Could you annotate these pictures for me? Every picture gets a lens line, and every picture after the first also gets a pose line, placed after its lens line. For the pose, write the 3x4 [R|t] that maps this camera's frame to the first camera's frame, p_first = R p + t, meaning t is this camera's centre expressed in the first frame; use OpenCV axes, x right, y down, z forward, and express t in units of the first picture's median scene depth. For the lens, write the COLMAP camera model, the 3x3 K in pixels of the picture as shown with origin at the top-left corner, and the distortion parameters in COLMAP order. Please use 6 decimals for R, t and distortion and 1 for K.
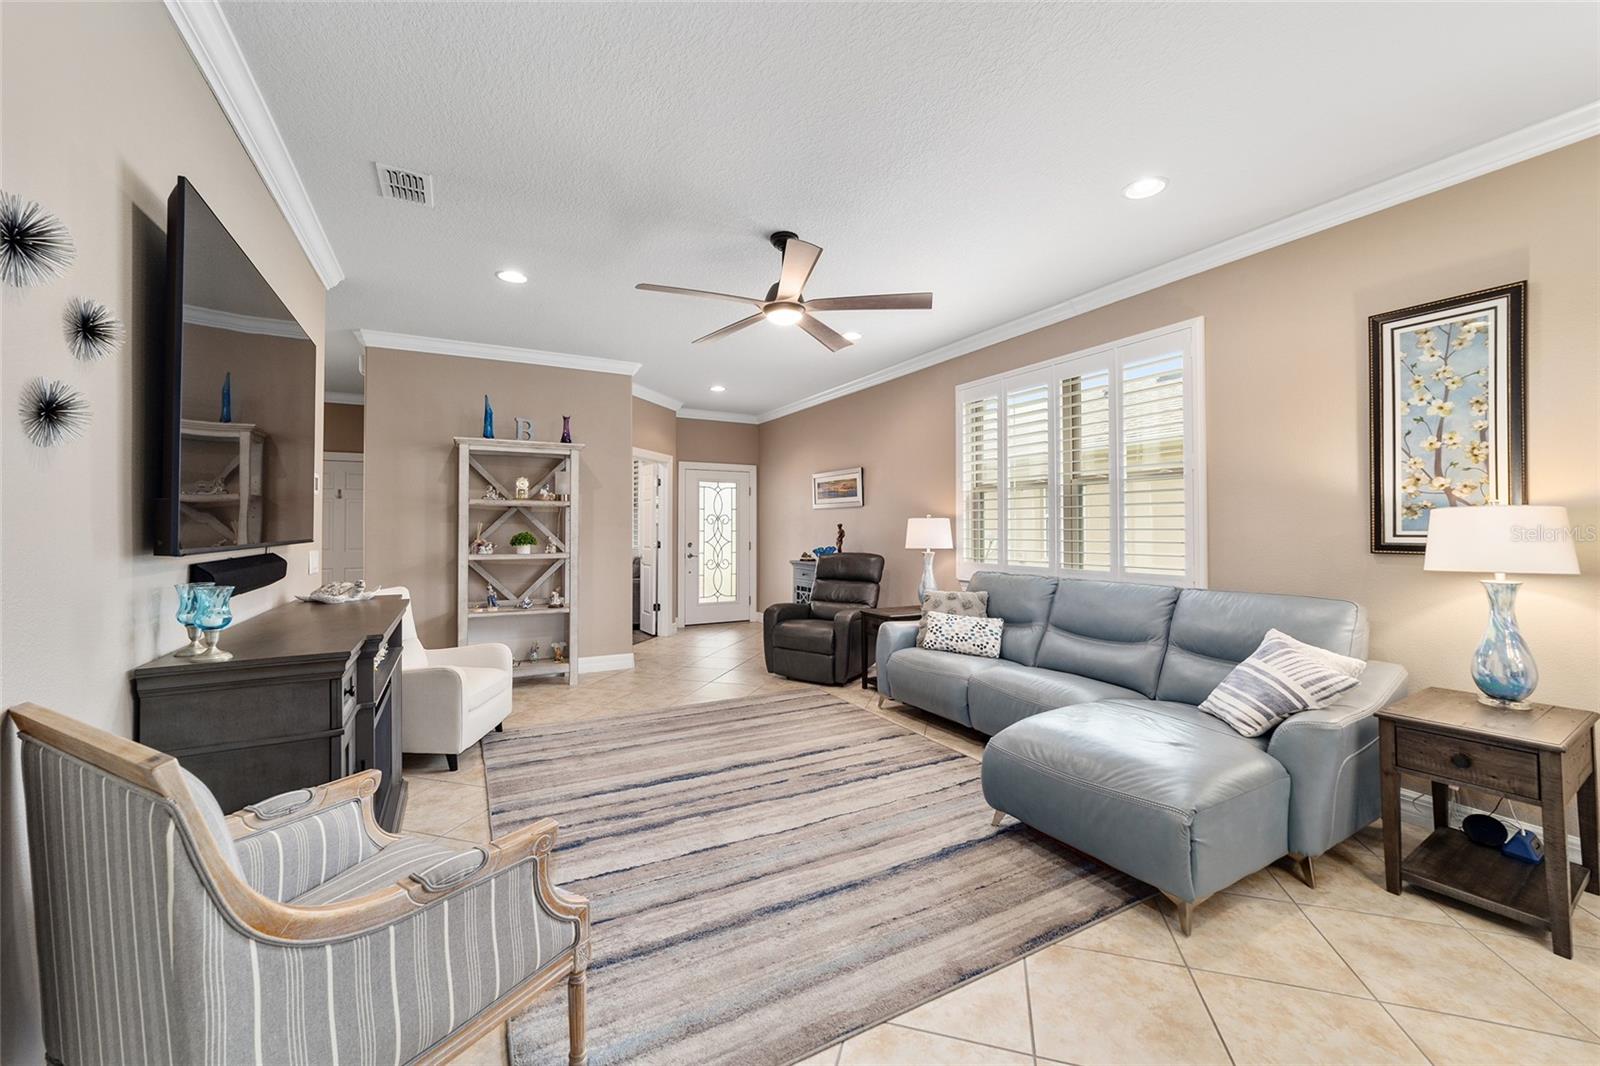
lens RADIAL K [[624.6, 0, 795.3], [0, 624.6, 520.6], [0, 0, 1]] dist [-0.021199, 0.008251]
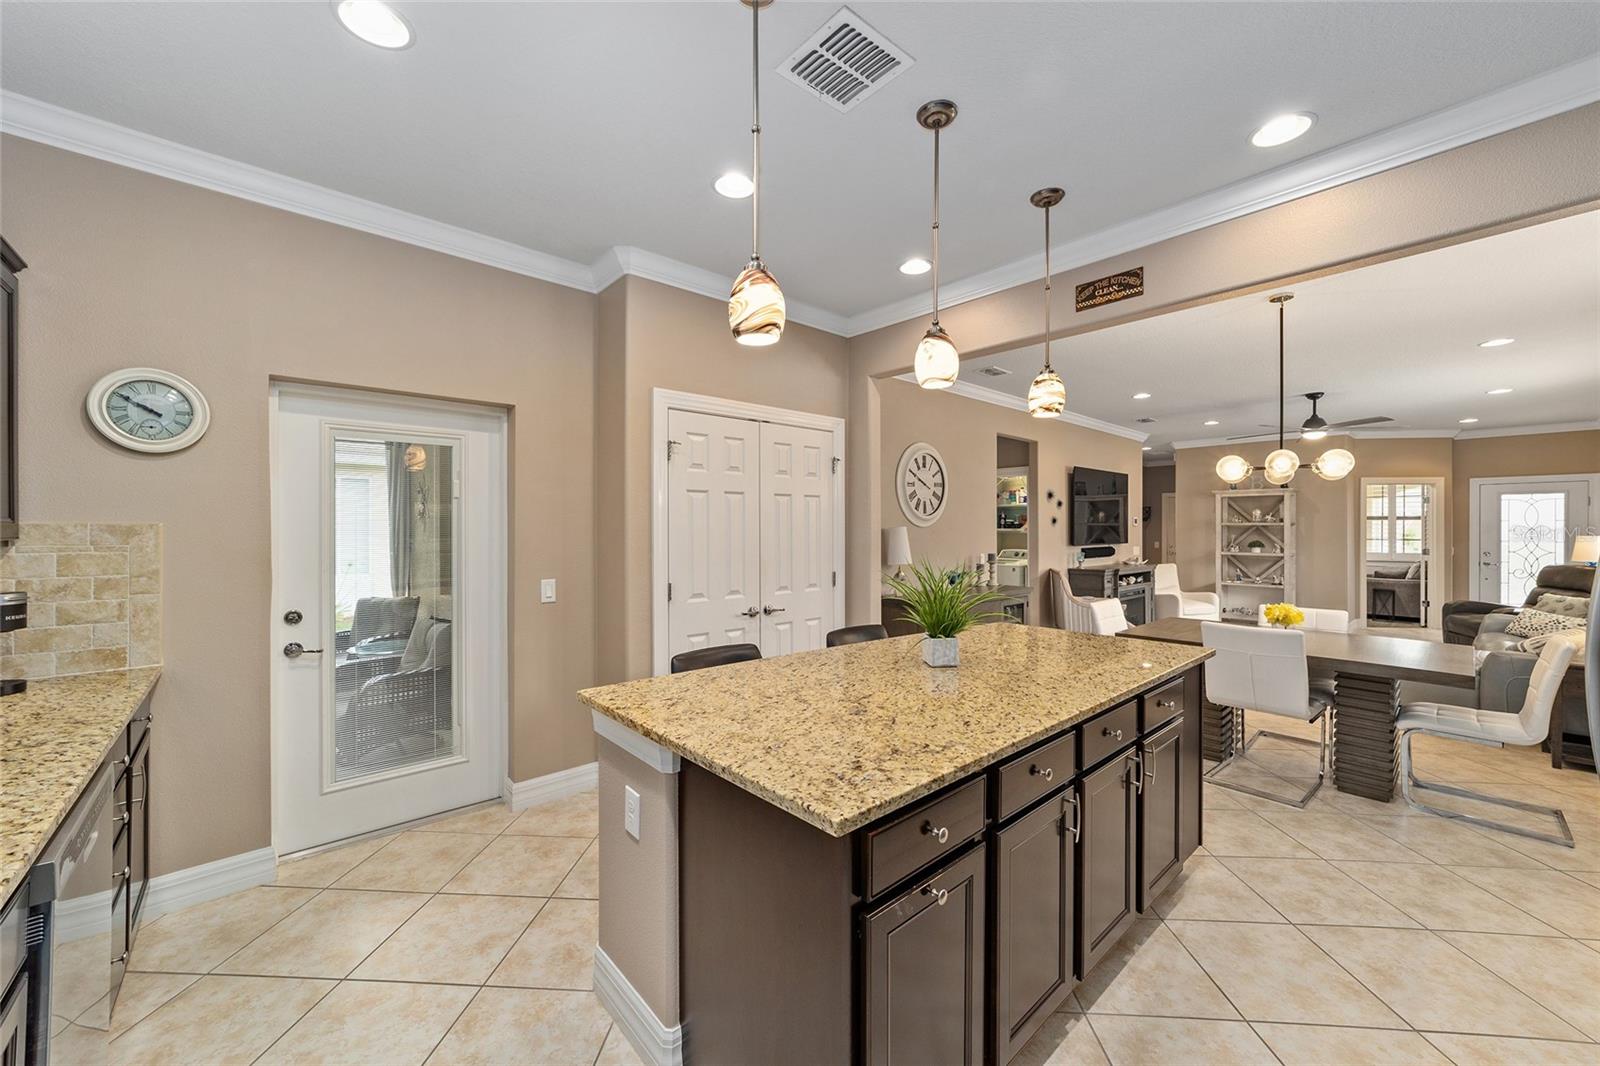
lens RADIAL K [[612.8, 0, 794.4], [0, 612.8, 530.2], [0, 0, 1]] dist [-0.017831, 0.009249]
pose [[0.221494, 0.005189, -0.975148, 1.262171], [0.010707, 0.999913, 0.007753, -0.049174], [0.975103, -0.012158, 0.221419, -0.872462]]
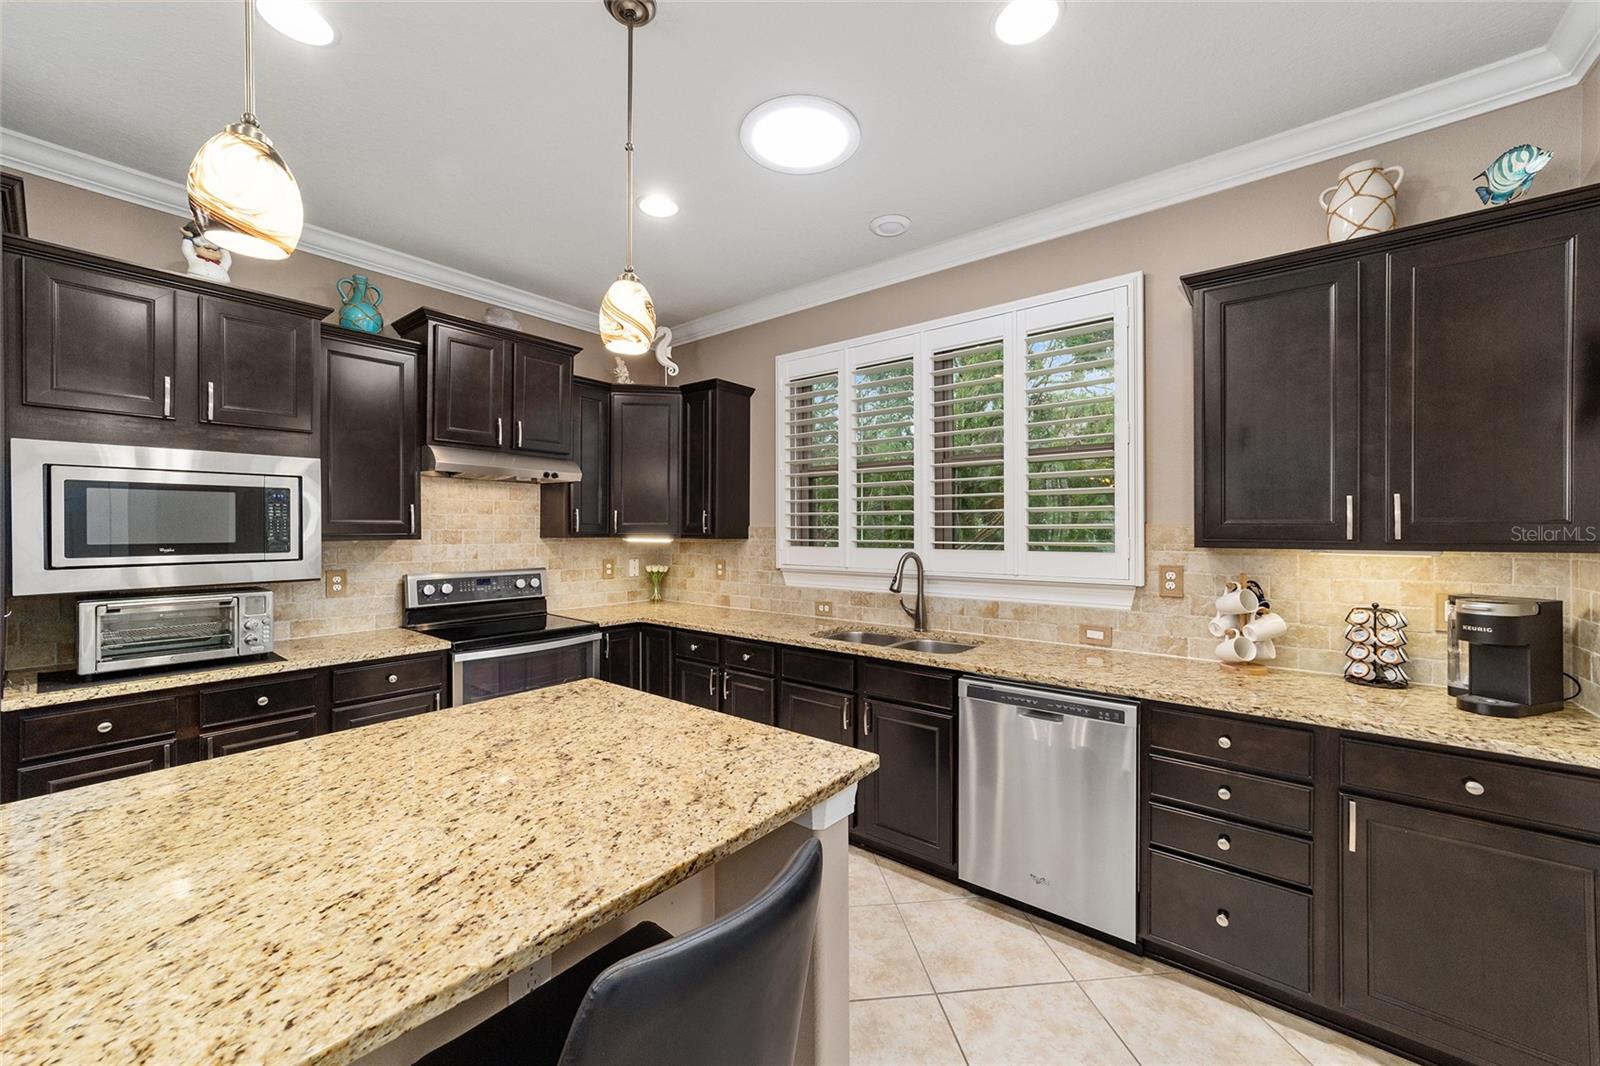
lens RADIAL K [[612.8, 0, 794.4], [0, 612.8, 530.2], [0, 0, 1]] dist [-0.017831, 0.009249]
pose [[-0.381583, -0.001338, 0.924334, 0.436741], [-0.010046, 0.999946, -0.002700, -0.047588], [-0.924280, -0.010316, -0.381576, -0.753367]]
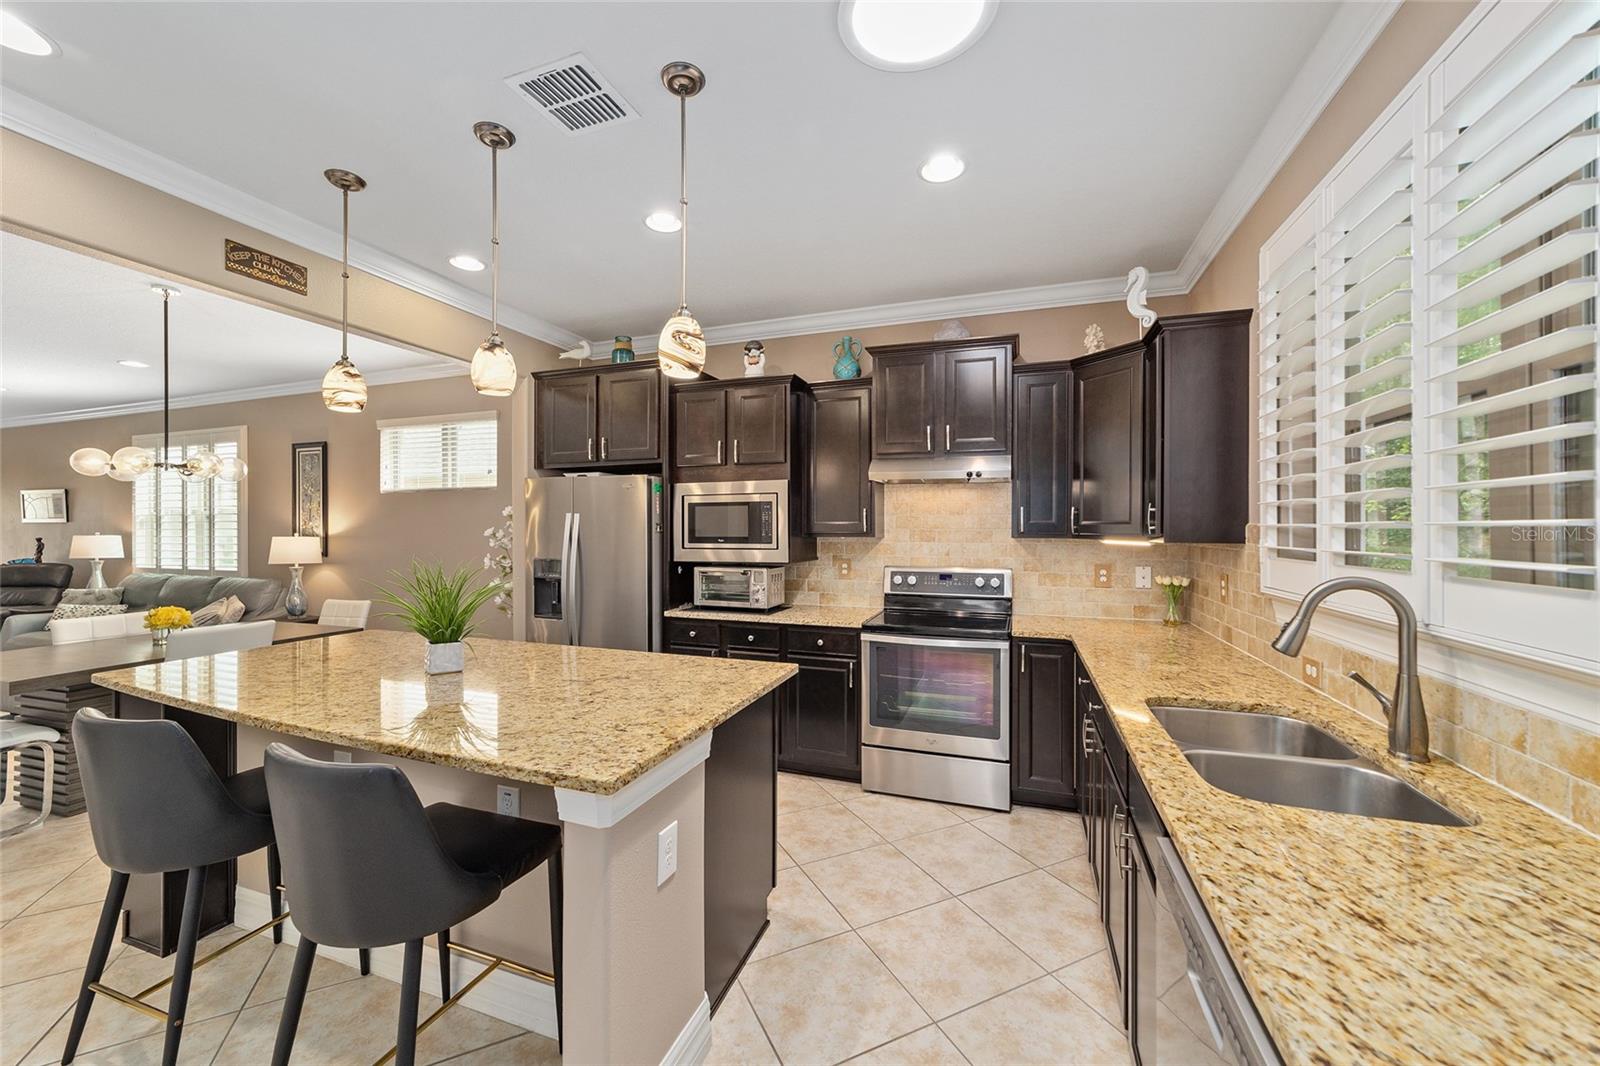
lens RADIAL K [[612.8, 0, 794.4], [0, 612.8, 530.2], [0, 0, 1]] dist [-0.017831, 0.009249]
pose [[0.747951, -0.000535, 0.663753, 0.607213], [-0.008896, 0.999902, 0.010831, -0.052924], [-0.663694, -0.014006, 0.747873, -1.233546]]
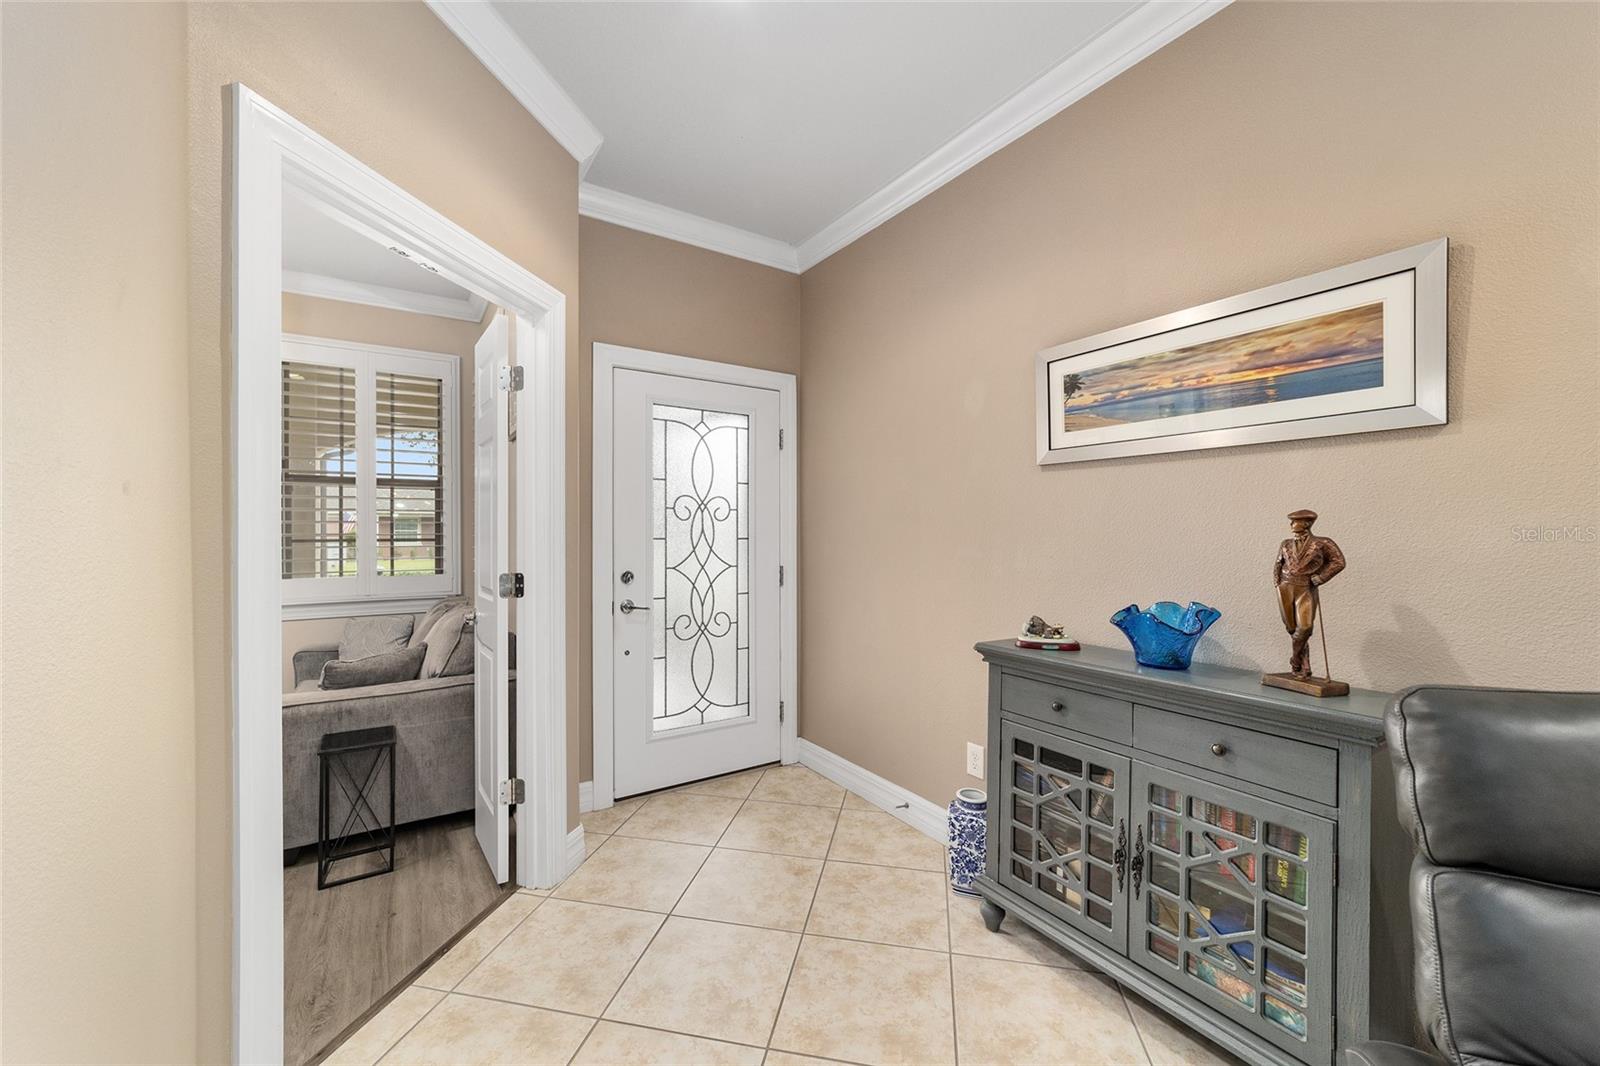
lens RADIAL K [[615.2, 0, 794.6], [0, 615.2, 536.8], [0, 0, 1]] dist [-0.017578, 0.009486]
pose [[0.996987, -0.000557, 0.077562, -0.209607], [-0.000934, 0.999816, 0.019184, 0.018117], [-0.077558, -0.019199, 0.996803, 1.341257]]
